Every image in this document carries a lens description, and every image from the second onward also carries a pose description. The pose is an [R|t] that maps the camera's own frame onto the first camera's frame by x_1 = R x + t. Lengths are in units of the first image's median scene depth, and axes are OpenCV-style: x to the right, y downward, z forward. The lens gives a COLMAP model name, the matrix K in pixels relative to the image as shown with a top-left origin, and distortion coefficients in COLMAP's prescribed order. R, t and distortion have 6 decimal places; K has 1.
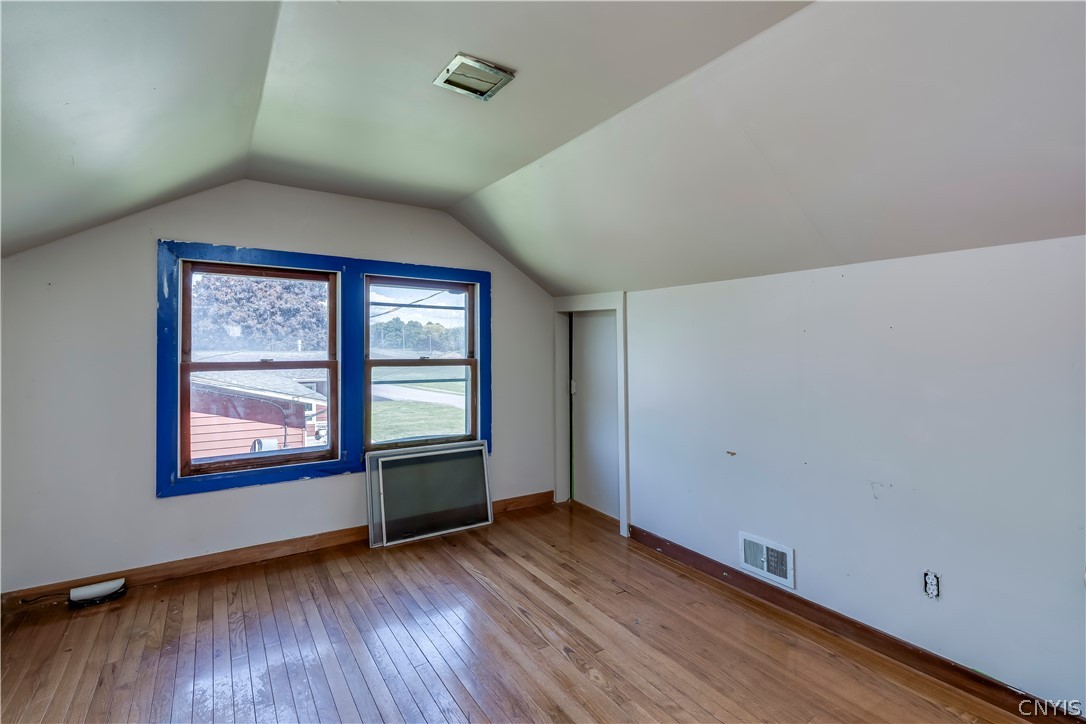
lens RADIAL K [[489.9, 0, 543.0], [0, 489.9, 362.0], [0, 0, 1]] dist [-0.002523, 0.000000]
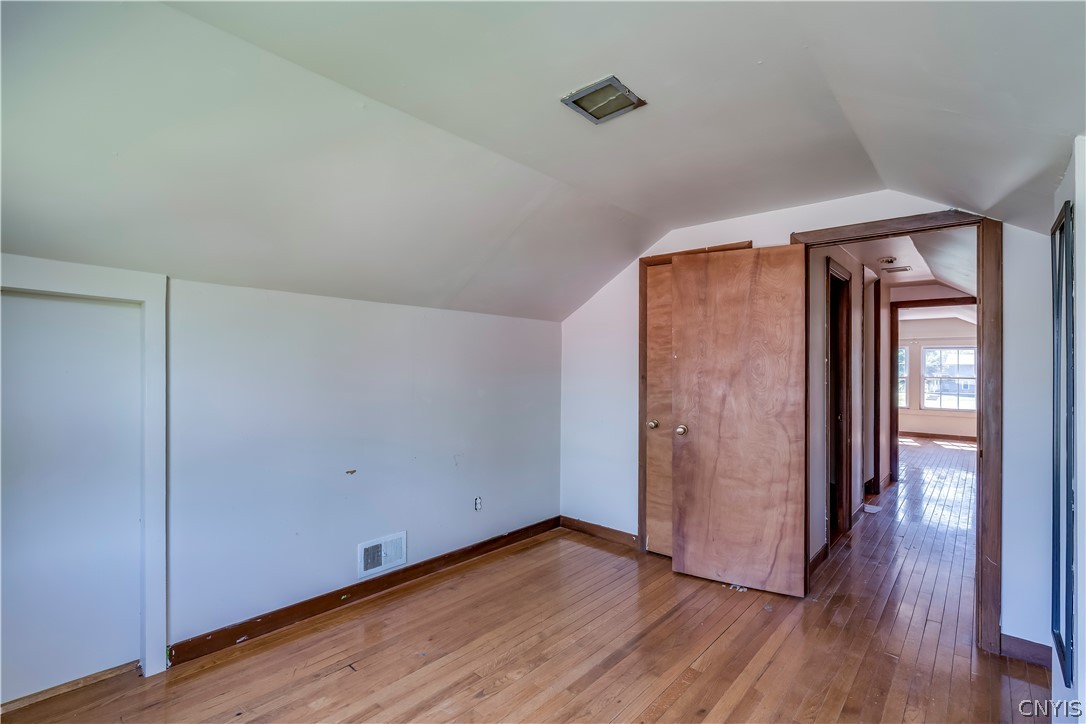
lens RADIAL K [[489.9, 0, 543.0], [0, 489.9, 362.0], [0, 0, 1]] dist [-0.002523, 0.000000]
pose [[-0.241566, -0.003156, 0.970379, -0.771430], [0.009396, 0.999940, 0.005591, -0.047442], [-0.970339, 0.010468, -0.241522, 0.958322]]
